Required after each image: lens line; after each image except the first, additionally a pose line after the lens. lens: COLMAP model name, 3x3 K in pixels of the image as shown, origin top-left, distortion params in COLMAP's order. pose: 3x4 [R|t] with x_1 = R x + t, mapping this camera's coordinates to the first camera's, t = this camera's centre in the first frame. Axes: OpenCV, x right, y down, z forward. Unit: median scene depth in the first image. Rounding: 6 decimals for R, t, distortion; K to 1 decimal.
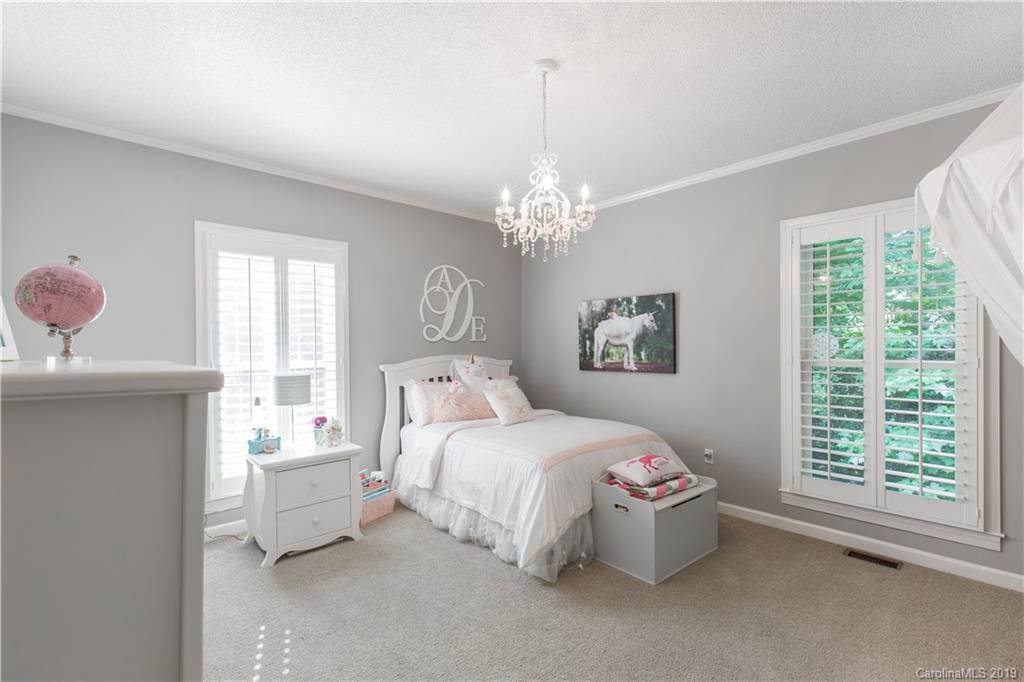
lens RADIAL K [[467.7, 0, 506.8], [0, 467.7, 346.2], [0, 0, 1]] dist [0.002645, -0.000329]
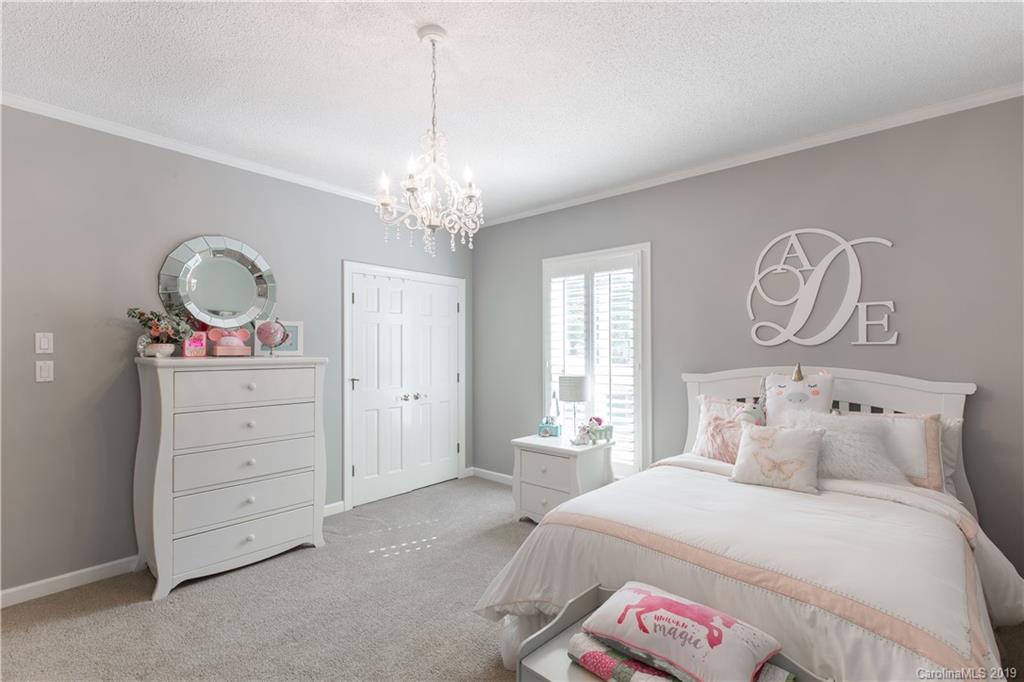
lens RADIAL K [[467.7, 0, 508.3], [0, 467.7, 346.4], [0, 0, 1]] dist [0.002645, -0.000329]
pose [[0.096253, -0.004844, -0.995345, 0.500745], [-0.007636, 0.999955, -0.005605, -0.002323], [0.995328, 0.008140, 0.096211, 0.548704]]
